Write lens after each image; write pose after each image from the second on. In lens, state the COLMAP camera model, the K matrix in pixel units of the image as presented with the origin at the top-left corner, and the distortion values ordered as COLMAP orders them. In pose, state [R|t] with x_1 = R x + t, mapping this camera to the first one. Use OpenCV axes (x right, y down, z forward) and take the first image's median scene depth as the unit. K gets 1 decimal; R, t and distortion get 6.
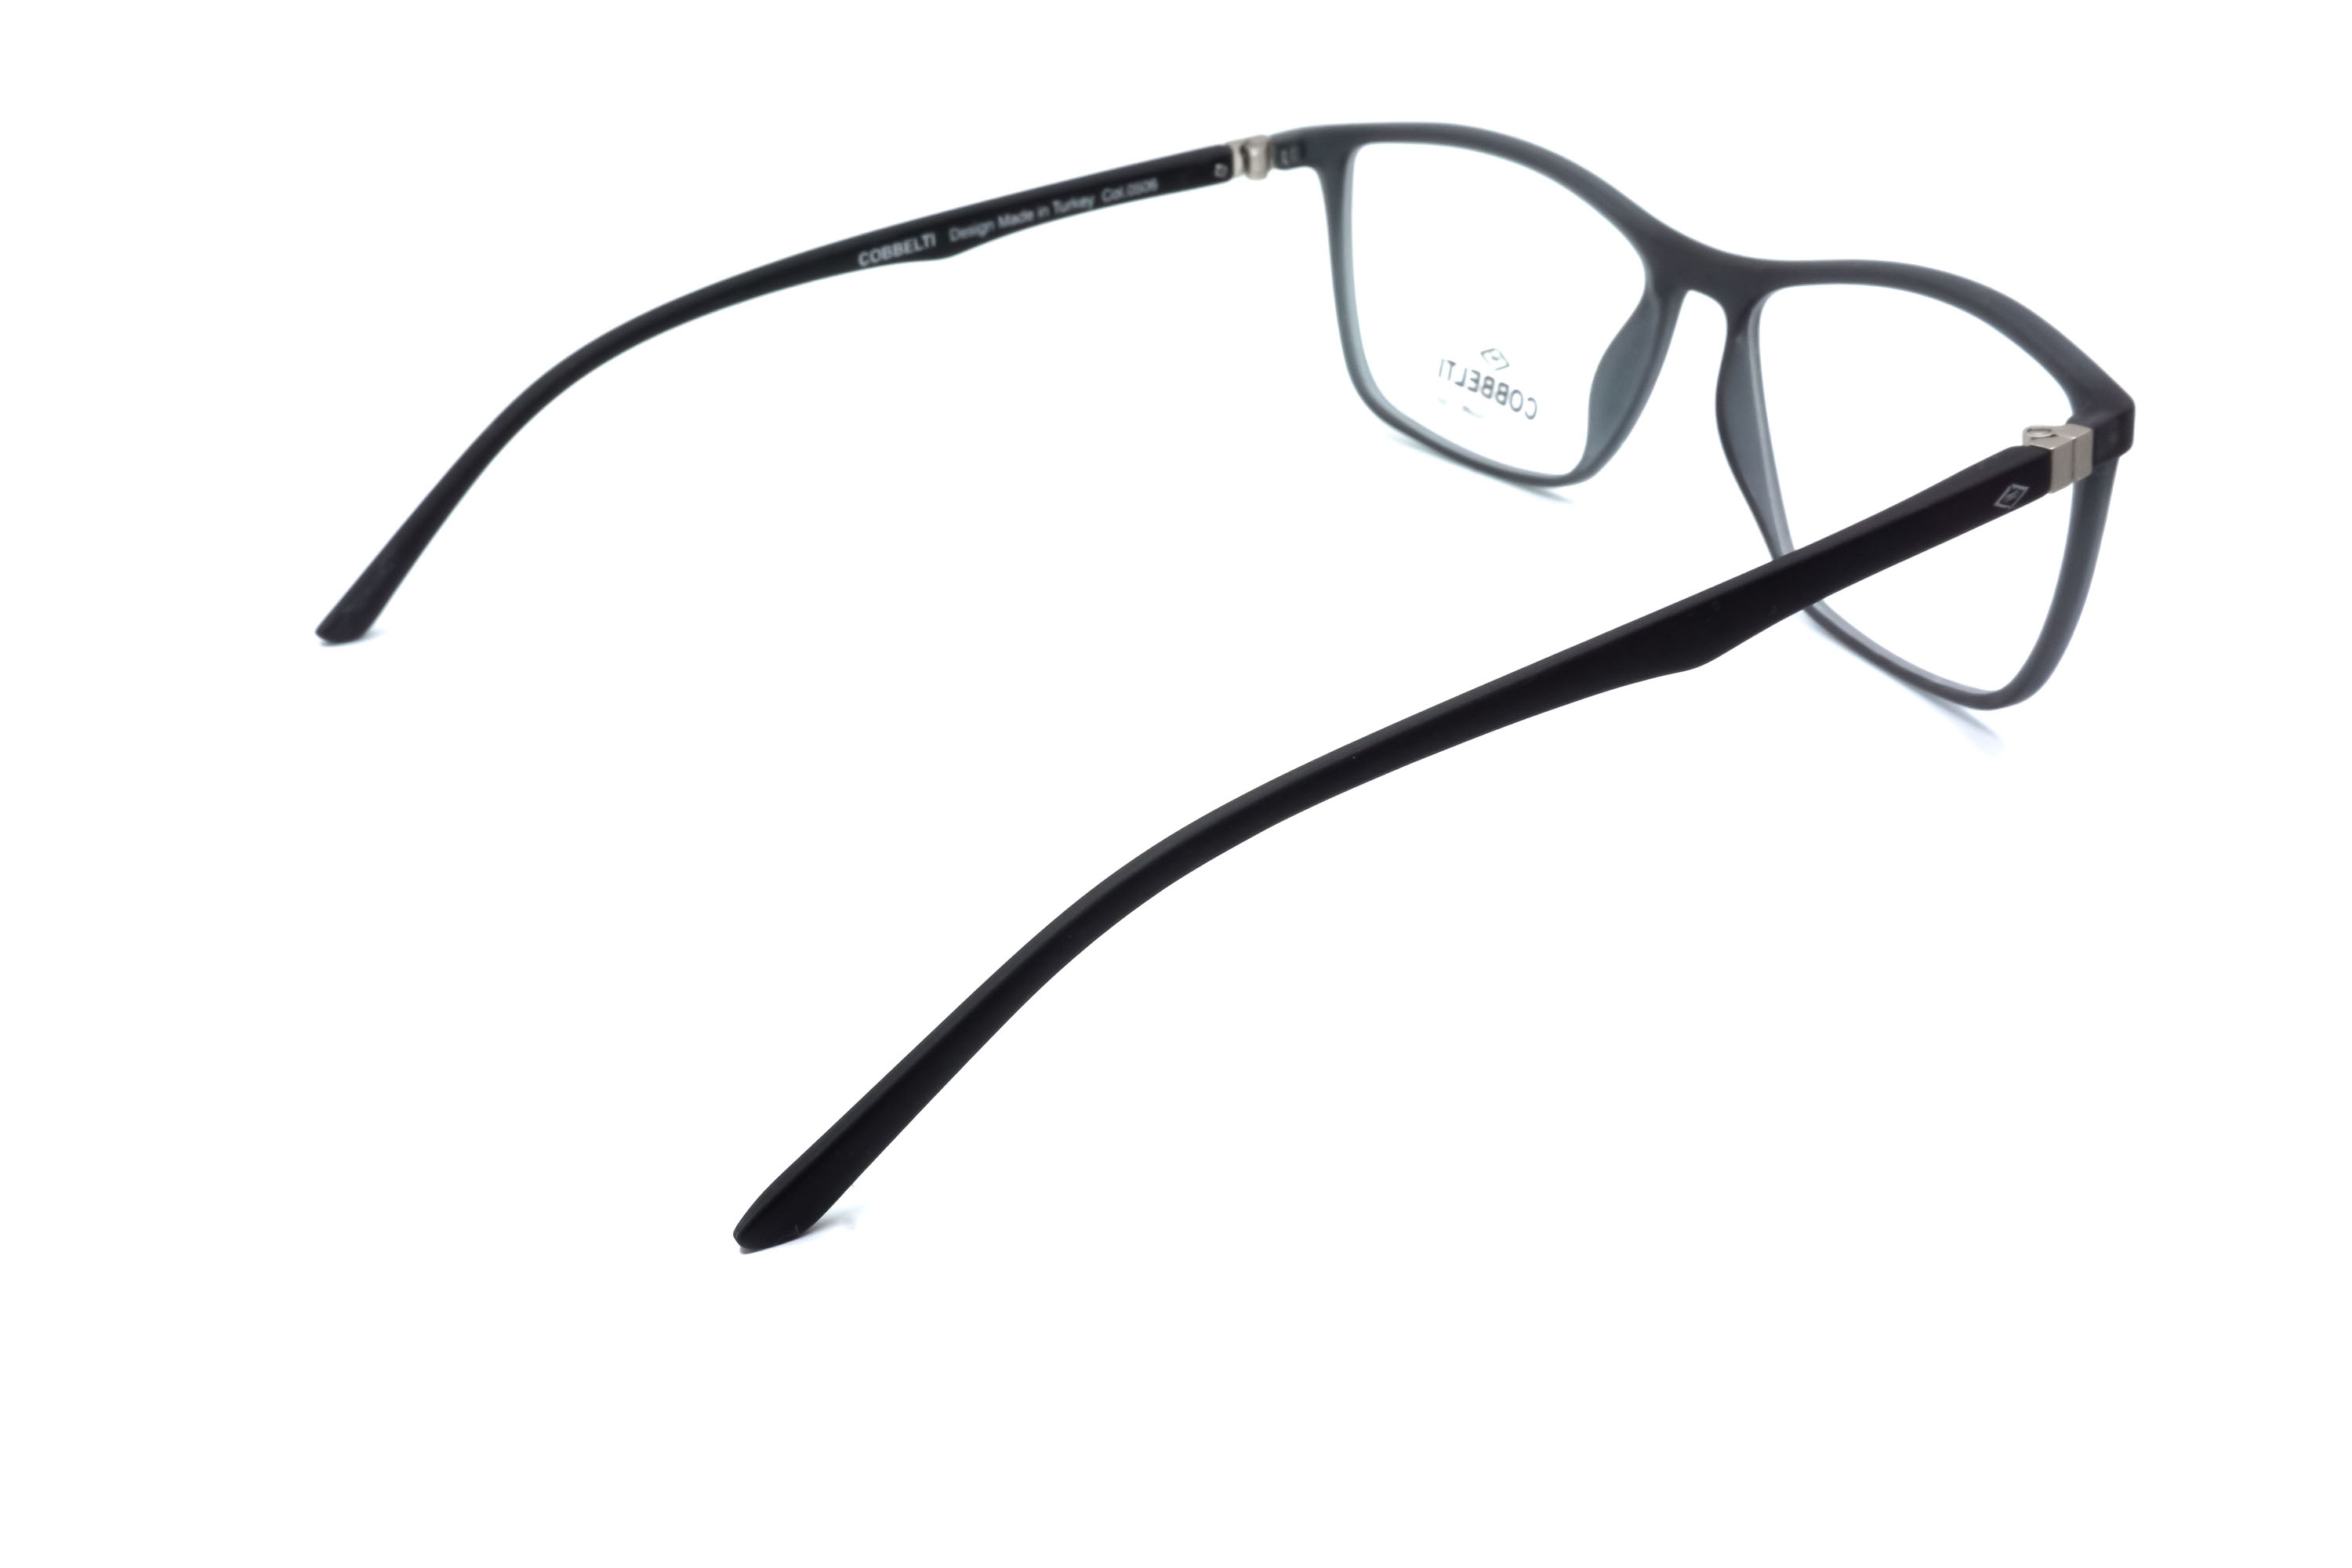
lens RADIAL K [[2633.5, 0, 1176.0], [0, 2633.5, 784.0], [0, 0, 1]] dist [0.005643, 0.004695]
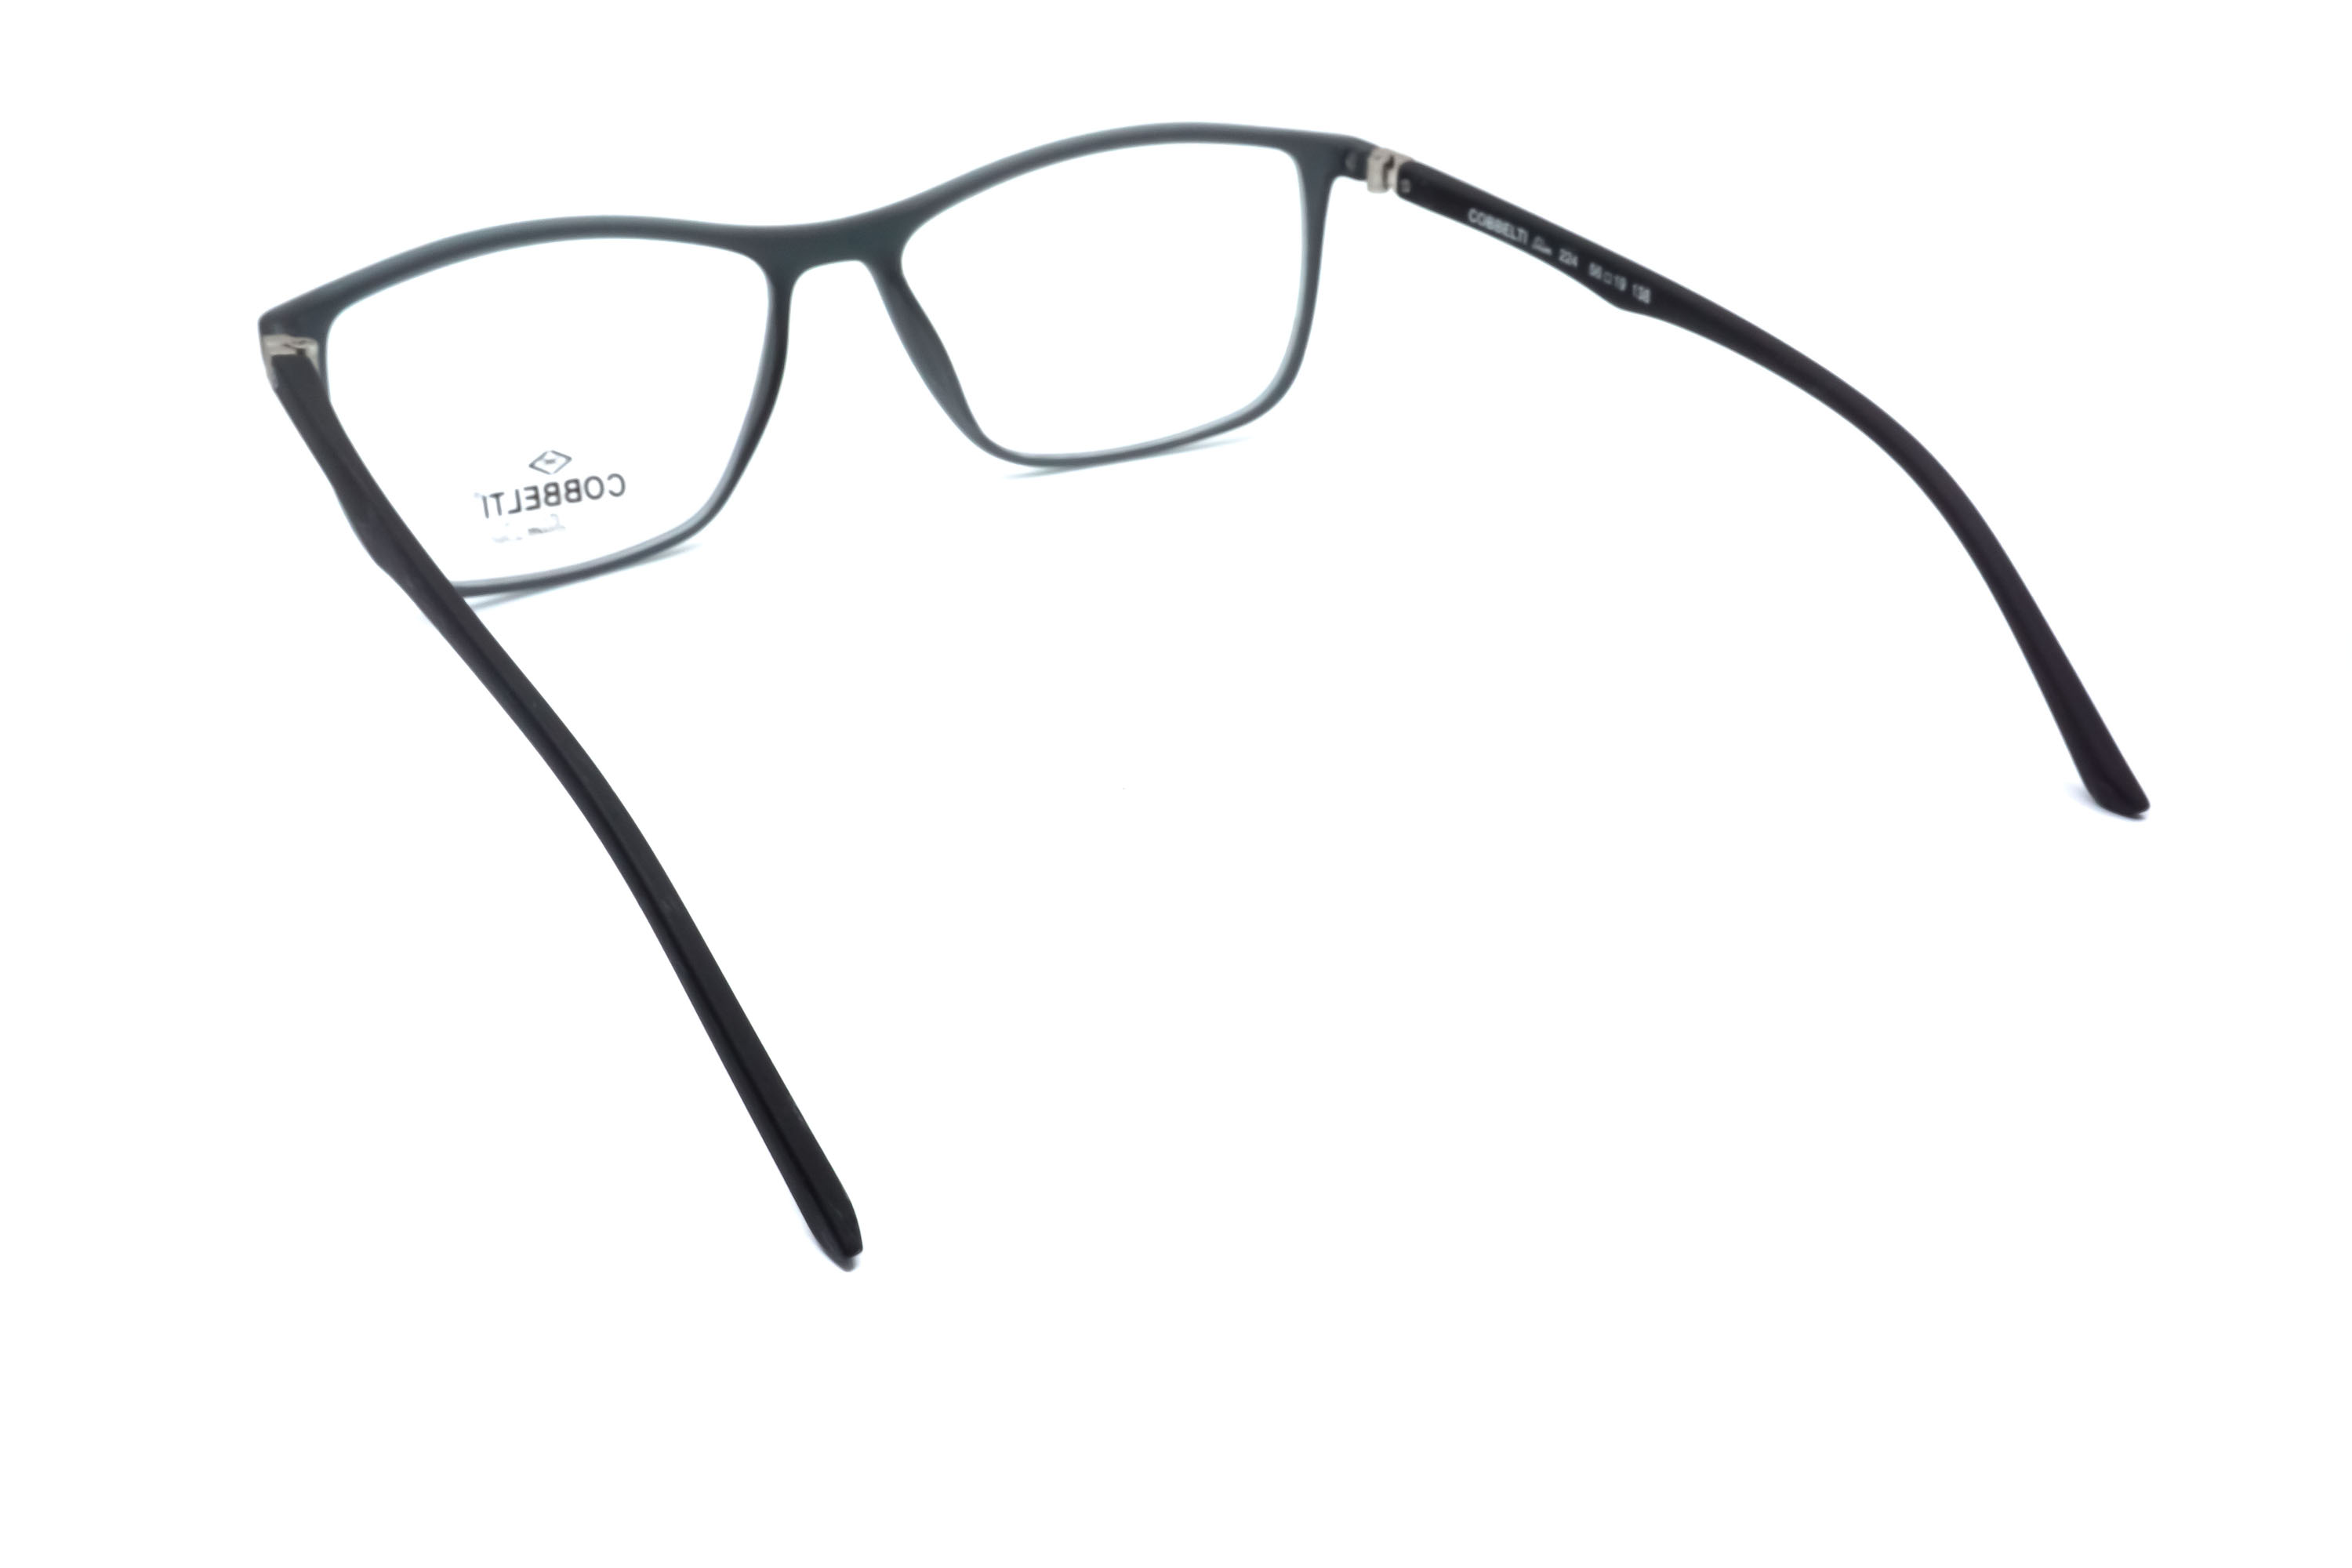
lens RADIAL K [[2633.5, 0, 1176.0], [0, 2633.5, 784.0], [0, 0, 1]] dist [0.005643, 0.004695]
pose [[-0.011728, -0.420525, 0.907205, -0.781630], [0.473137, 0.796943, 0.375530, -0.319941], [-0.880911, 0.433637, 0.189619, 0.690521]]
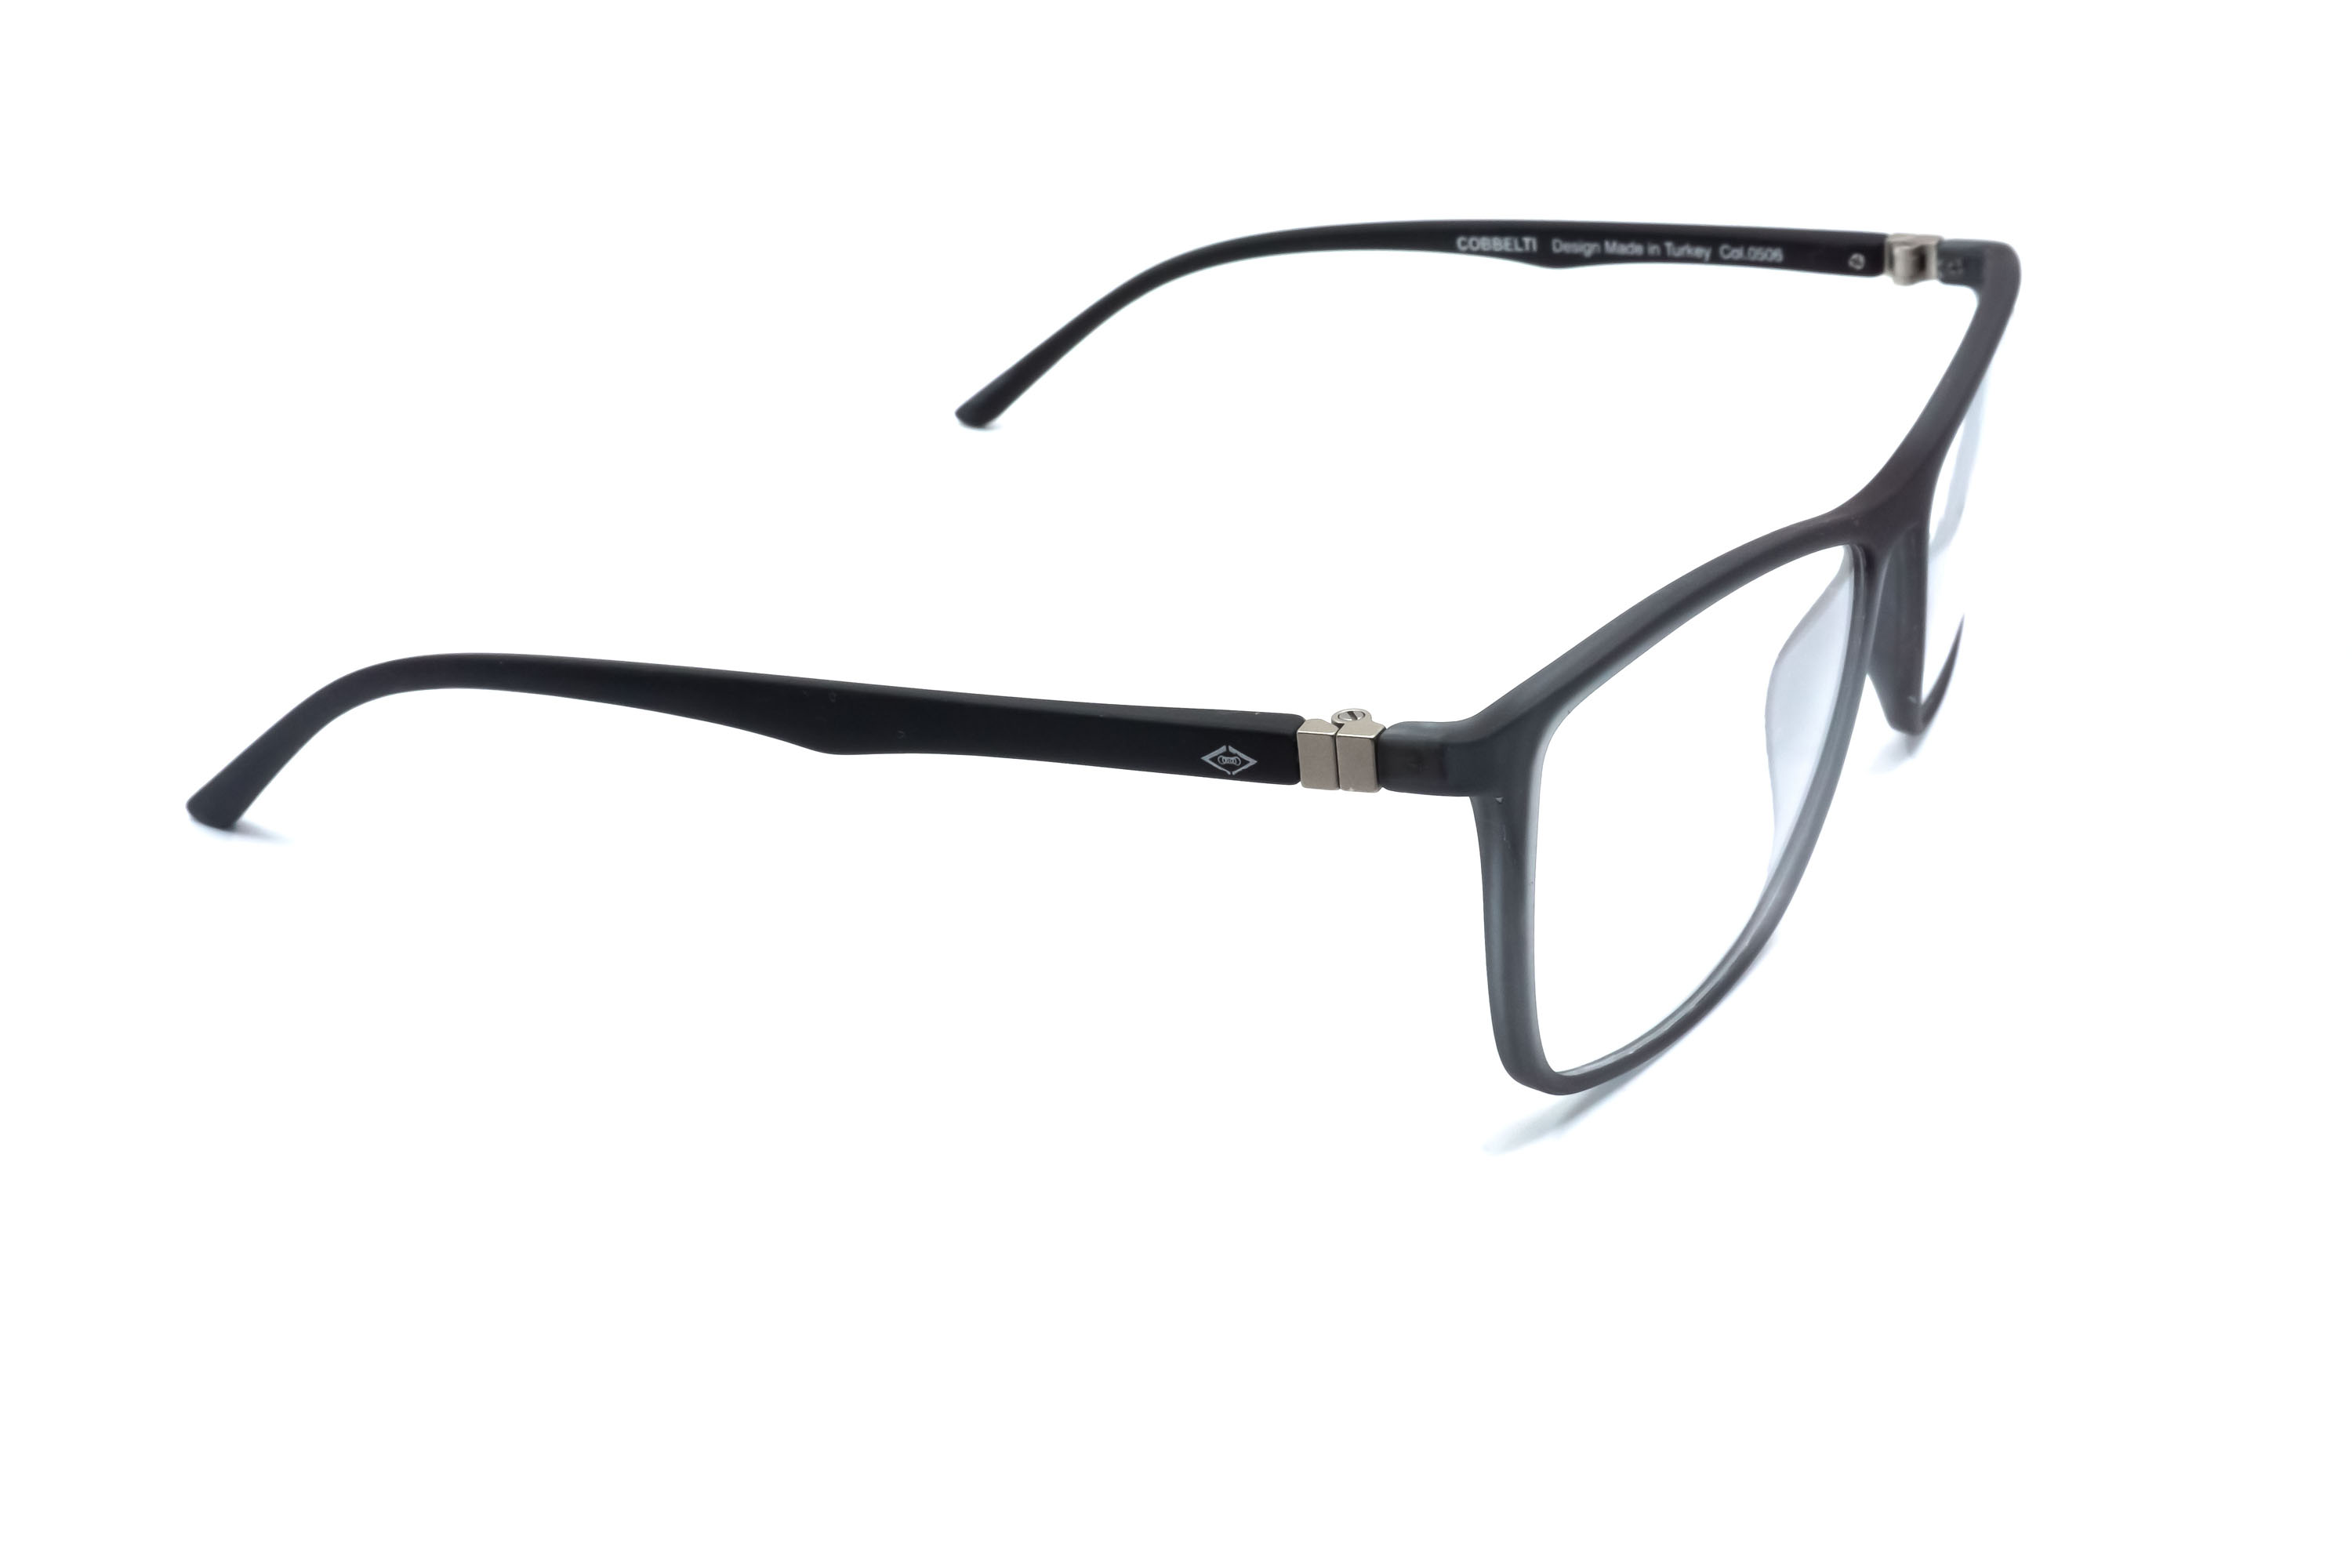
lens RADIAL K [[2633.5, 0, 1176.0], [0, 2633.5, 784.0], [0, 0, 1]] dist [0.005643, 0.004695]
pose [[0.492282, 0.404124, -0.770936, 0.657266], [-0.377676, 0.897144, 0.229117, -0.197910], [0.784232, 0.178374, 0.594276, 0.352913]]
